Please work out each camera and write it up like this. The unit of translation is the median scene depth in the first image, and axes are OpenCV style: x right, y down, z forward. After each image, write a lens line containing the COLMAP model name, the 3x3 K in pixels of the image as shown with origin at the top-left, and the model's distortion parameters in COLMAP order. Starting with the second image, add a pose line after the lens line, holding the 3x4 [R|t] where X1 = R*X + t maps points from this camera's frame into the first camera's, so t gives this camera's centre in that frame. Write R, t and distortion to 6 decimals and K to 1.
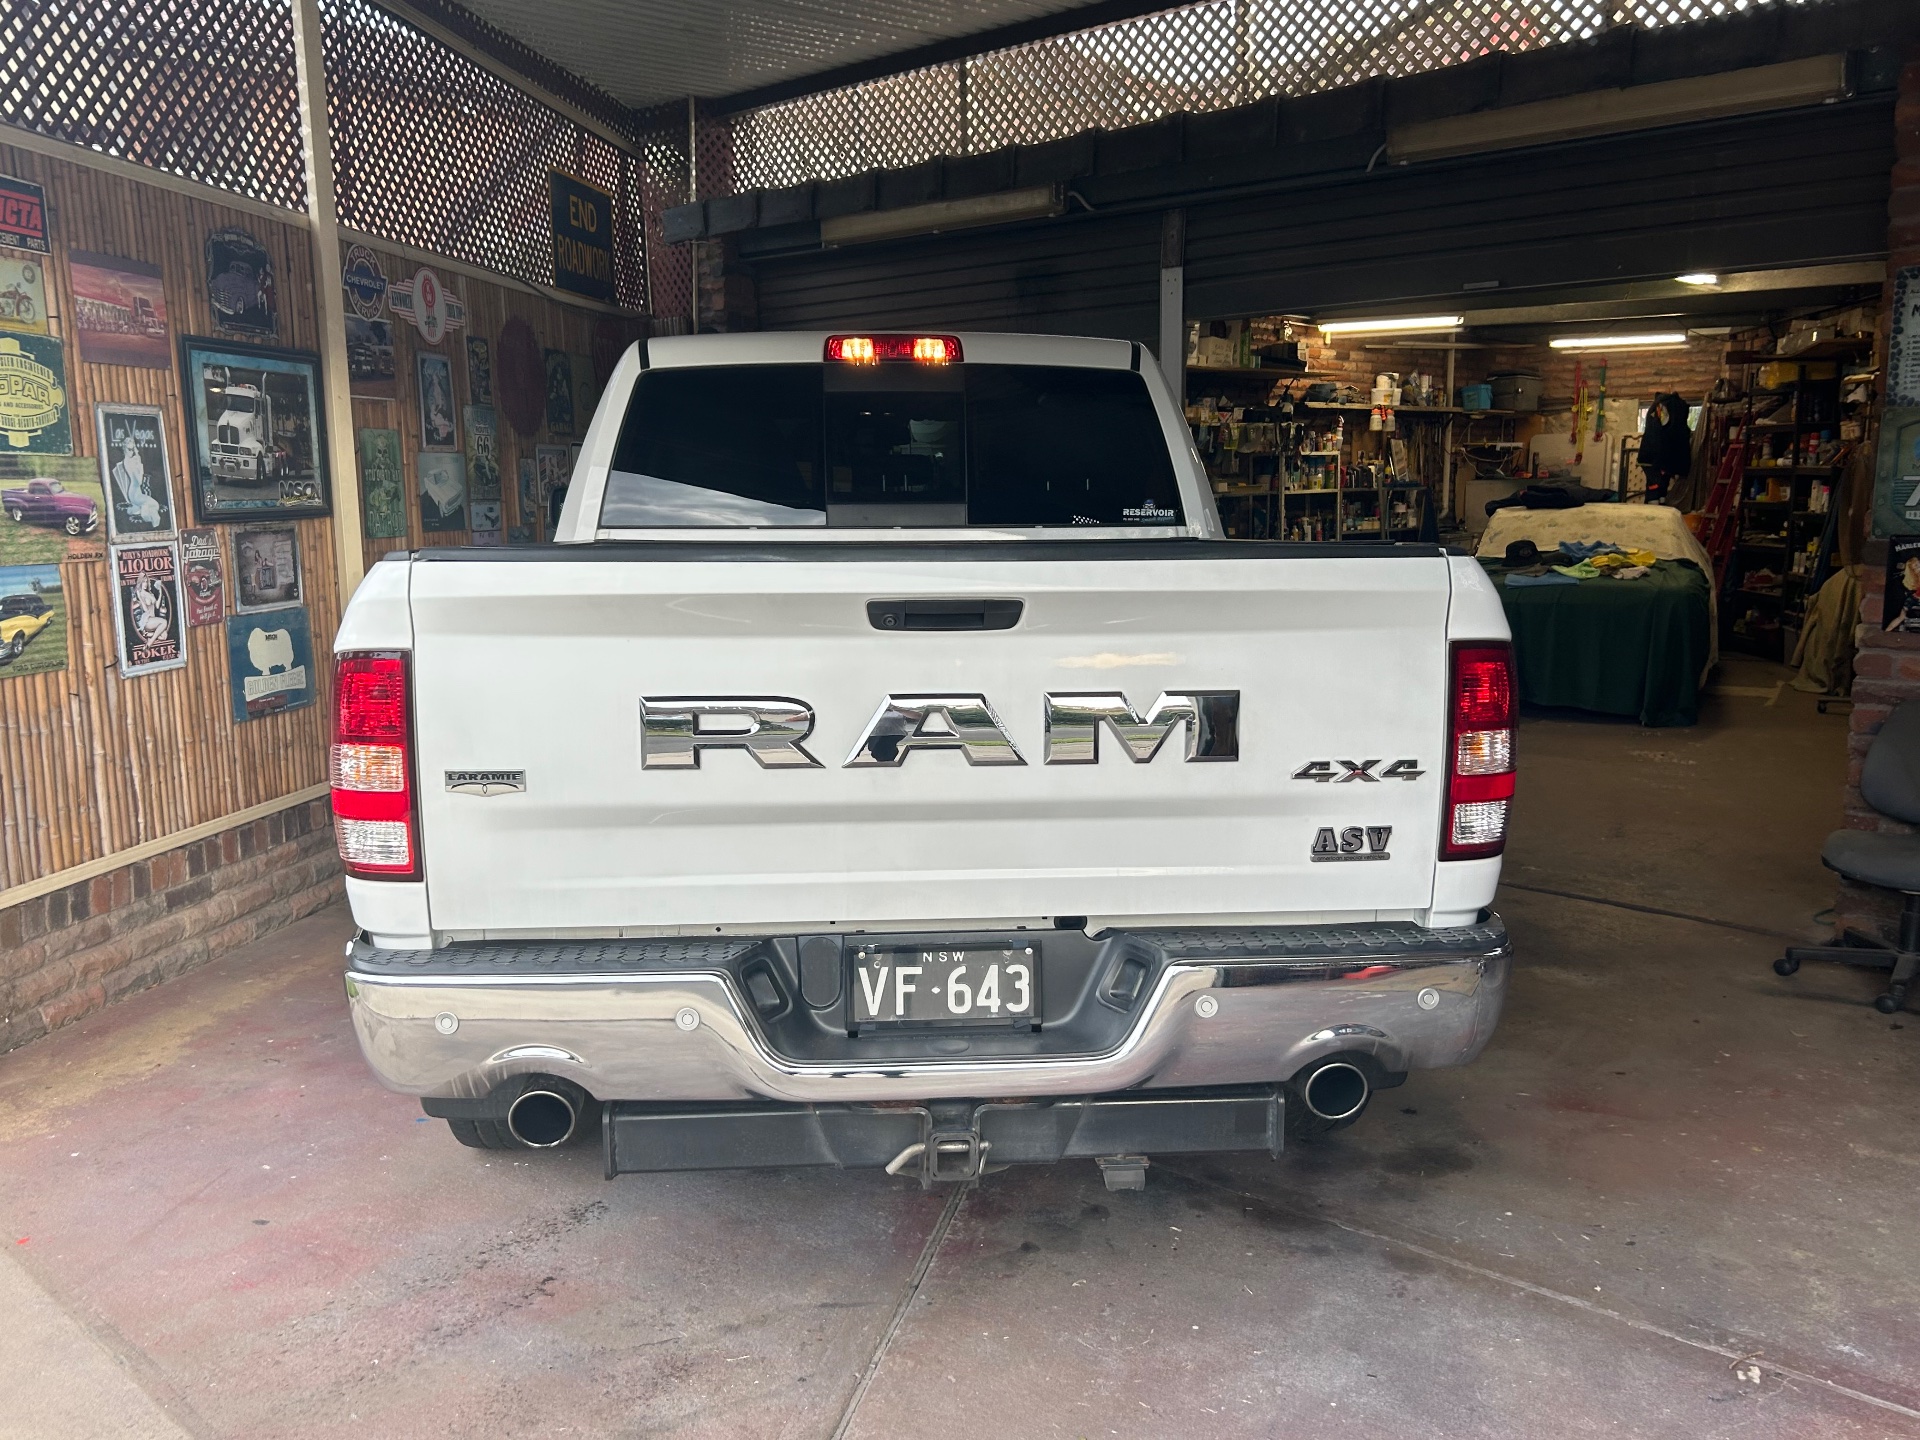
lens RADIAL K [[1574.9, 0, 960.0], [0, 1574.9, 720.0], [0, 0, 1]] dist [0.056303, -0.048715]
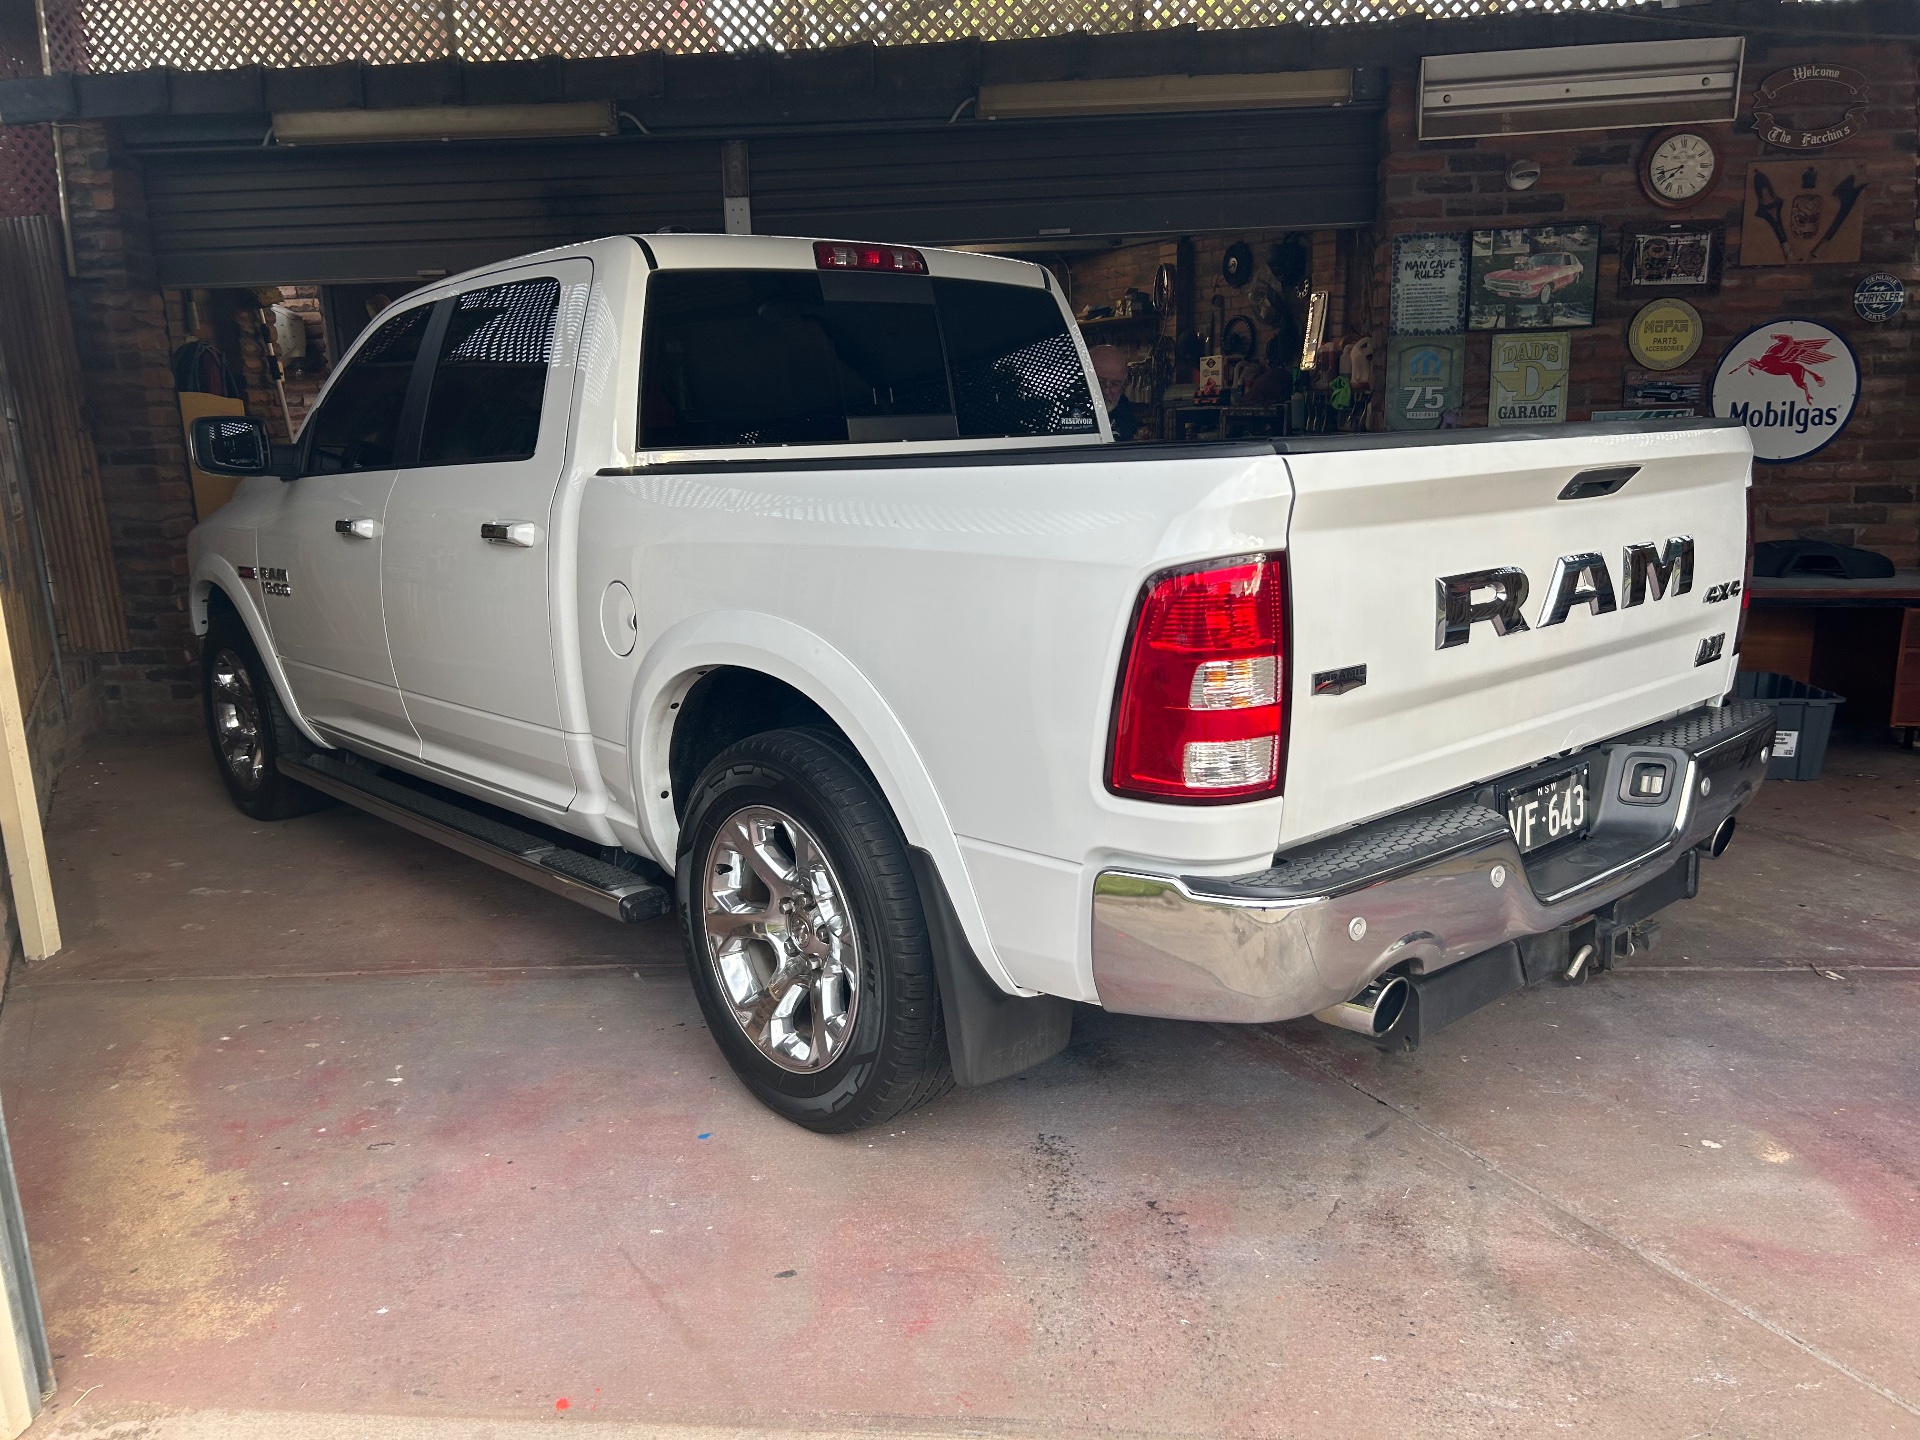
lens RADIAL K [[1458.2, 0, 957.7], [0, 1458.2, 711.7], [0, 0, 1]] dist [0.024332, -0.008043]
pose [[0.797094, -0.138938, 0.587654, -0.510887], [0.113410, 0.990298, 0.080306, -0.020390], [-0.593110, 0.002635, 0.805117, 0.211394]]
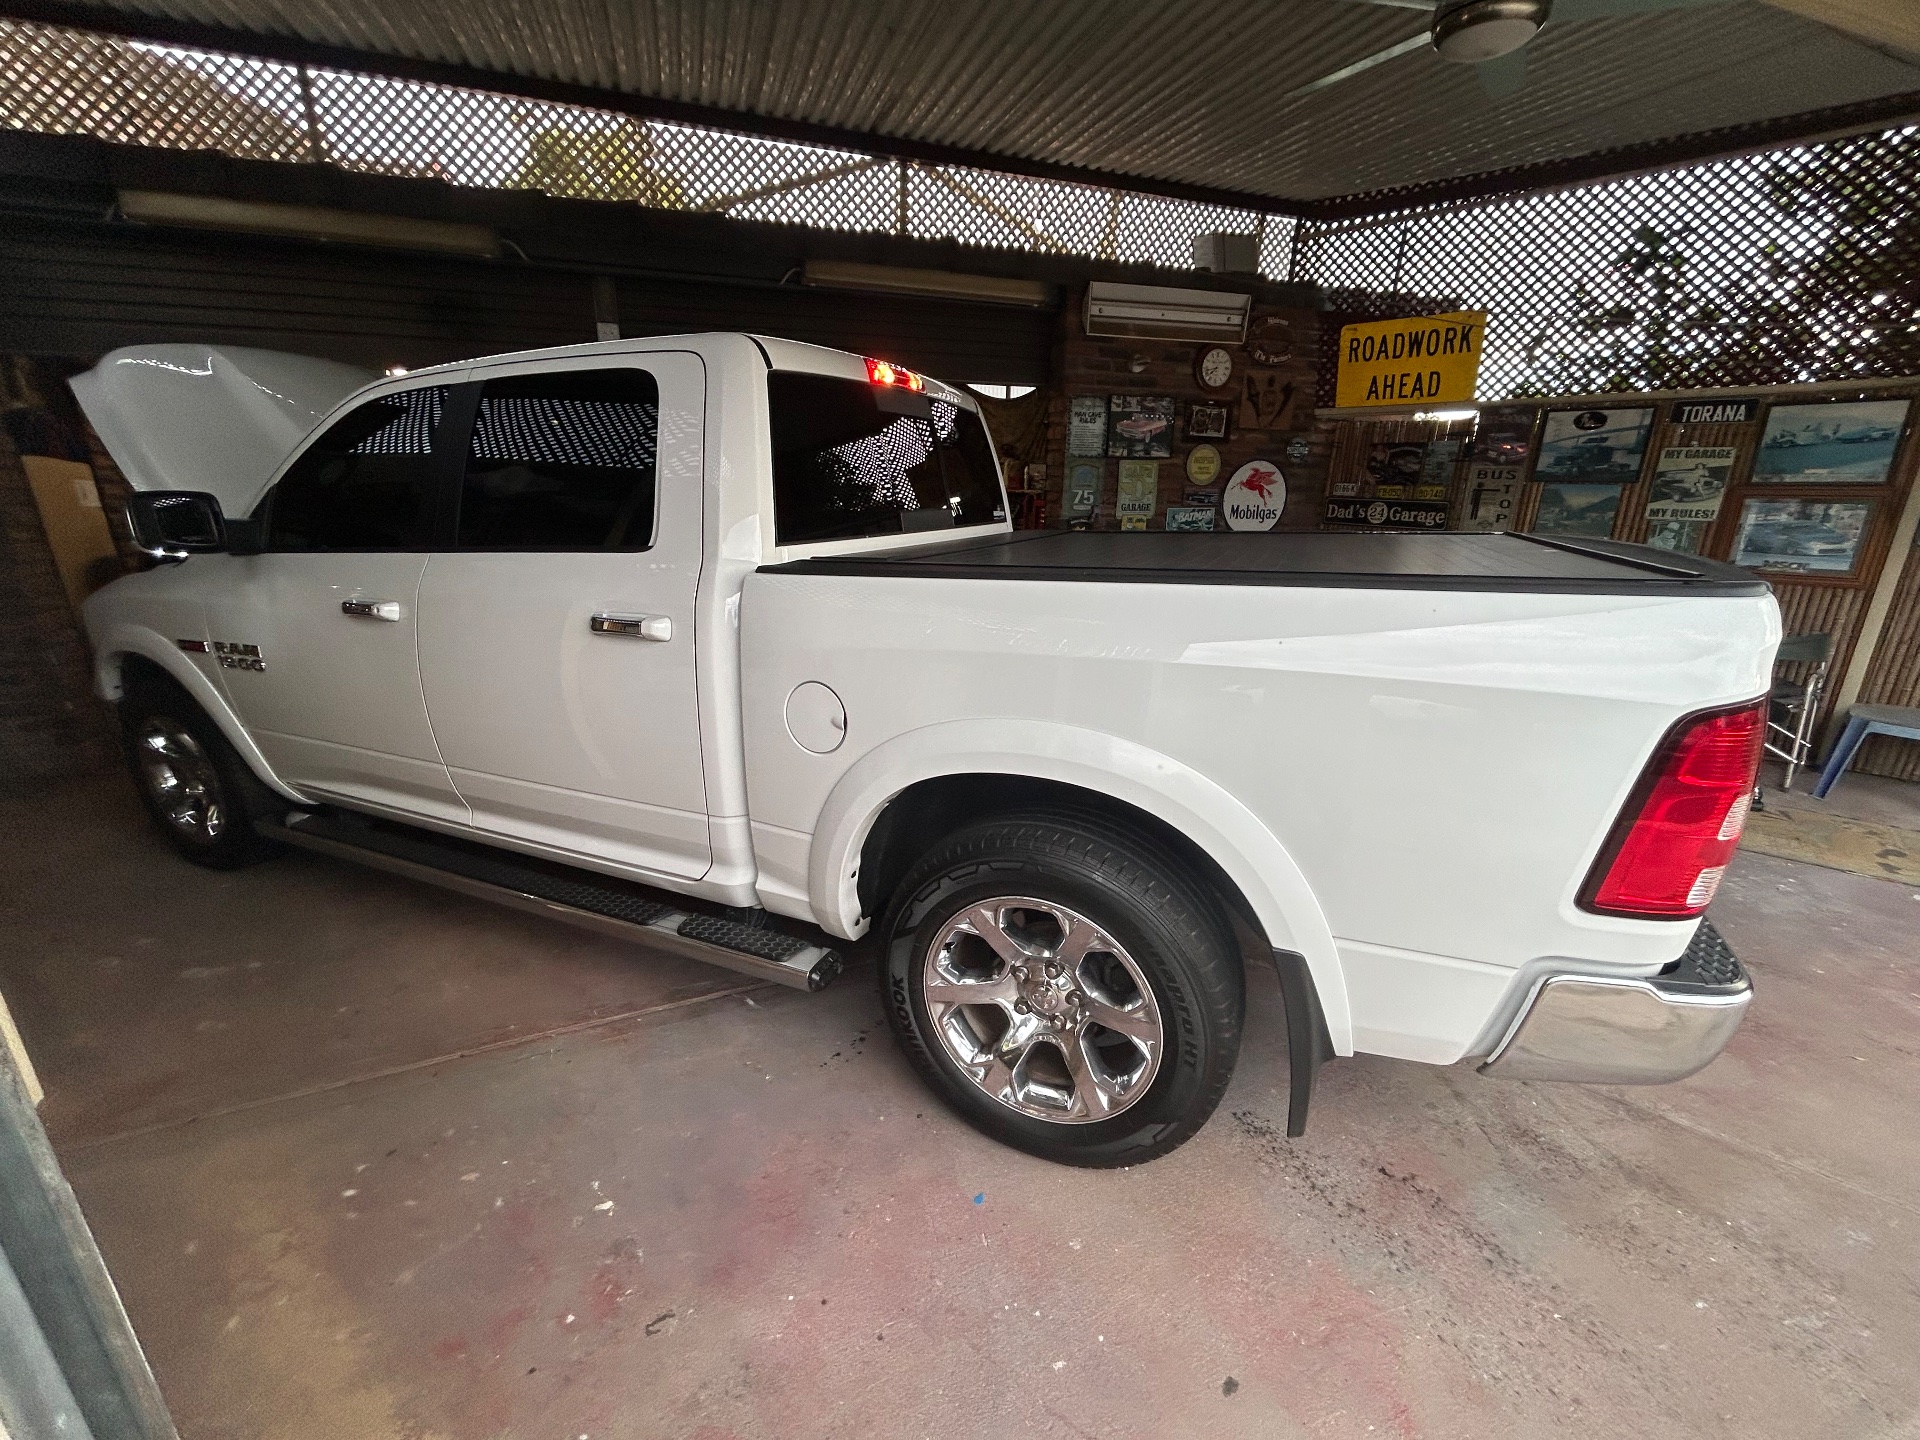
lens RADIAL K [[786.0, 0, 961.0], [0, 786.0, 711.8], [0, 0, 1]] dist [0.001274, 0.000562]
pose [[0.478959, -0.237263, 0.845165, -0.512765], [0.122914, 0.971423, 0.203052, -0.094277], [-0.869189, 0.006629, 0.494435, 0.596343]]
